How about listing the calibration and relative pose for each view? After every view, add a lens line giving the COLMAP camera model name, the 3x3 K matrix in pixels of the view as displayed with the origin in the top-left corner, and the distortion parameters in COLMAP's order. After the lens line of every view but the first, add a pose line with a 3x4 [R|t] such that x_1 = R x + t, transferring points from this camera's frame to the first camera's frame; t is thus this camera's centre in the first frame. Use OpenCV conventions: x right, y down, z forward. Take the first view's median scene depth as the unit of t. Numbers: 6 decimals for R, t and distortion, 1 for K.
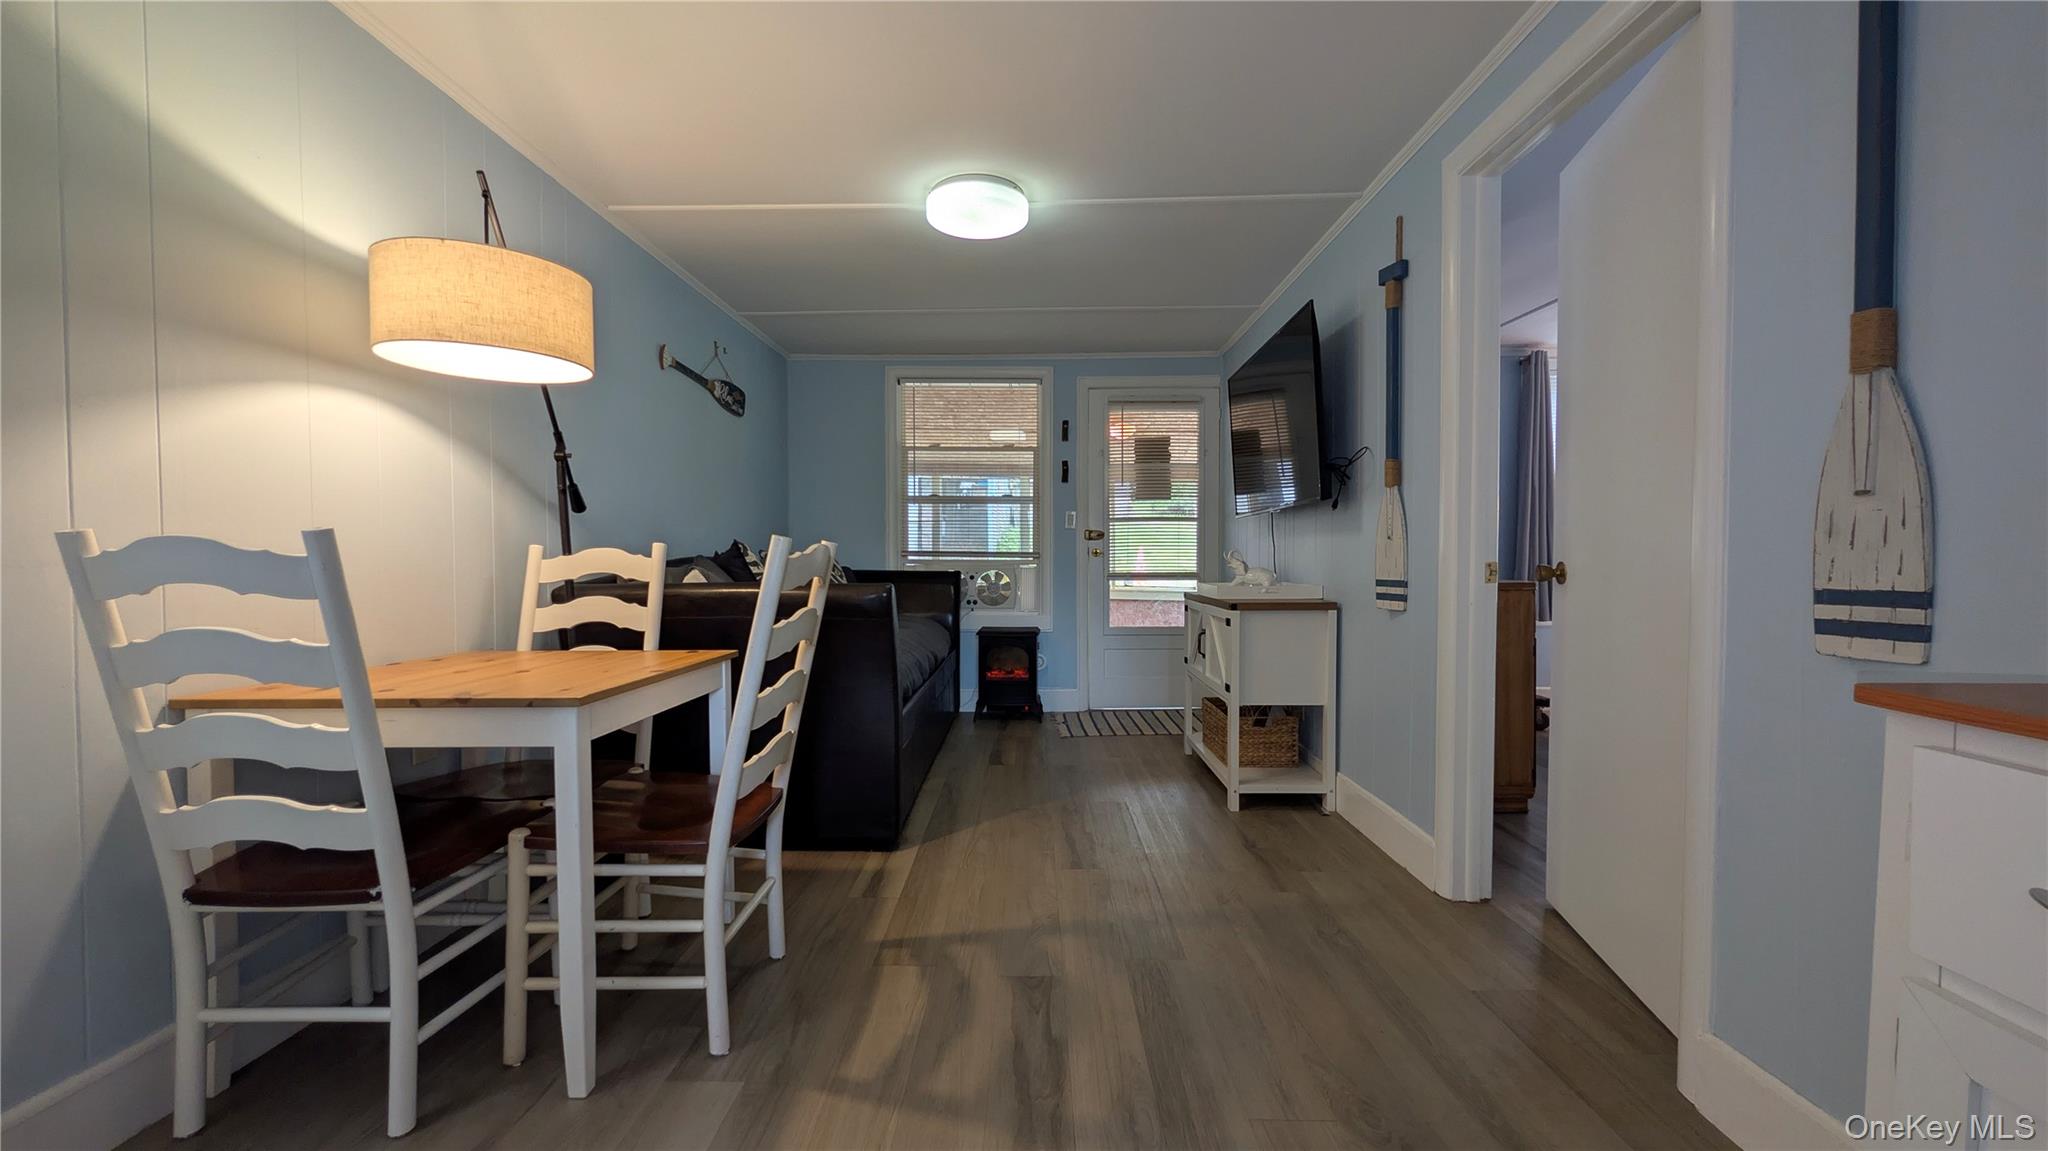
lens RADIAL K [[768.6, 0, 1019.2], [0, 768.6, 582.2], [0, 0, 1]] dist [-0.001014, 0.000307]
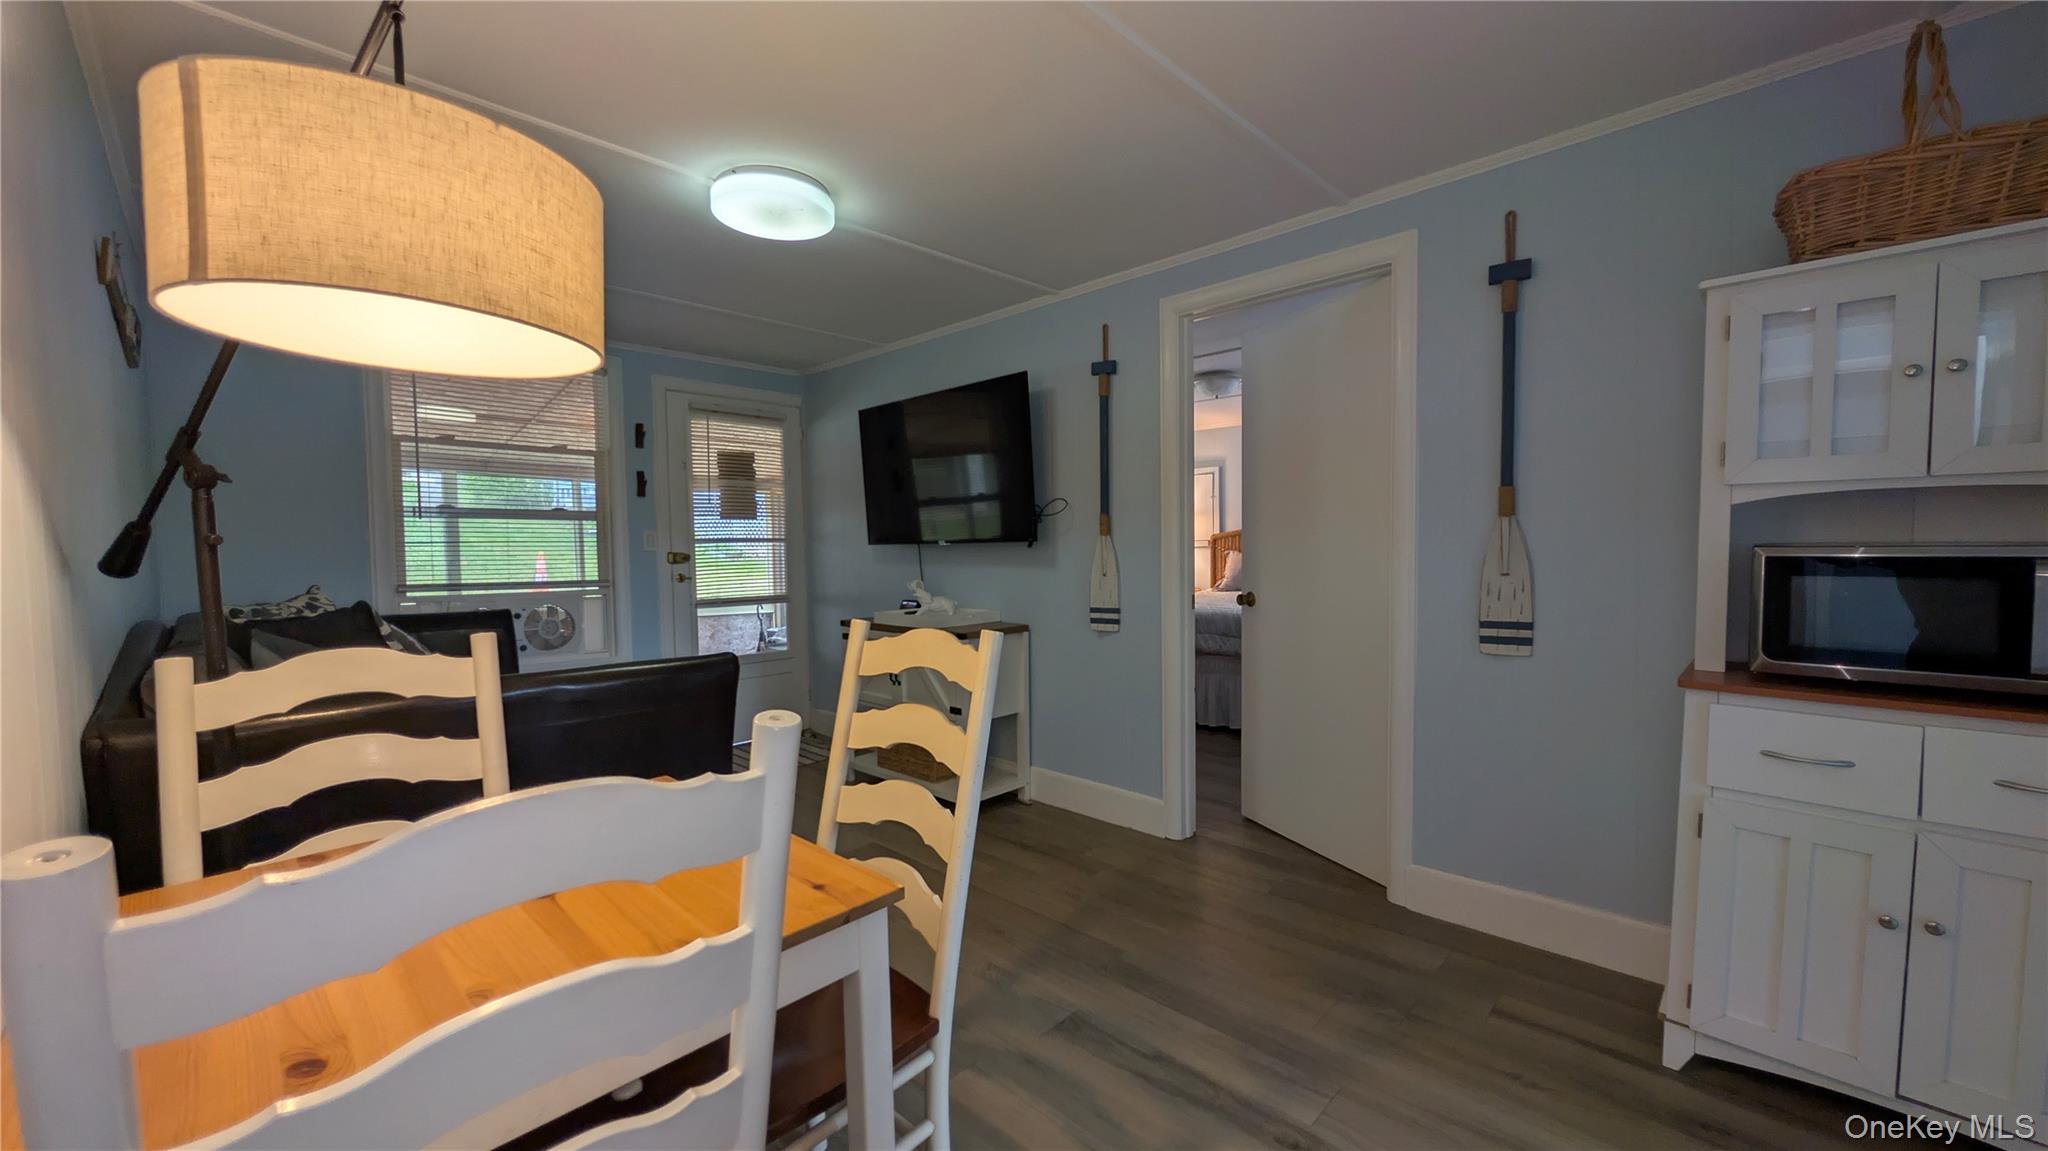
lens RADIAL K [[768.6, 0, 1019.2], [0, 768.6, 582.2], [0, 0, 1]] dist [-0.001014, 0.000307]
pose [[0.681795, -0.039956, 0.730451, -0.461241], [0.034426, 0.999153, 0.022521, -0.066742], [-0.730733, 0.009792, 0.682593, 0.195073]]
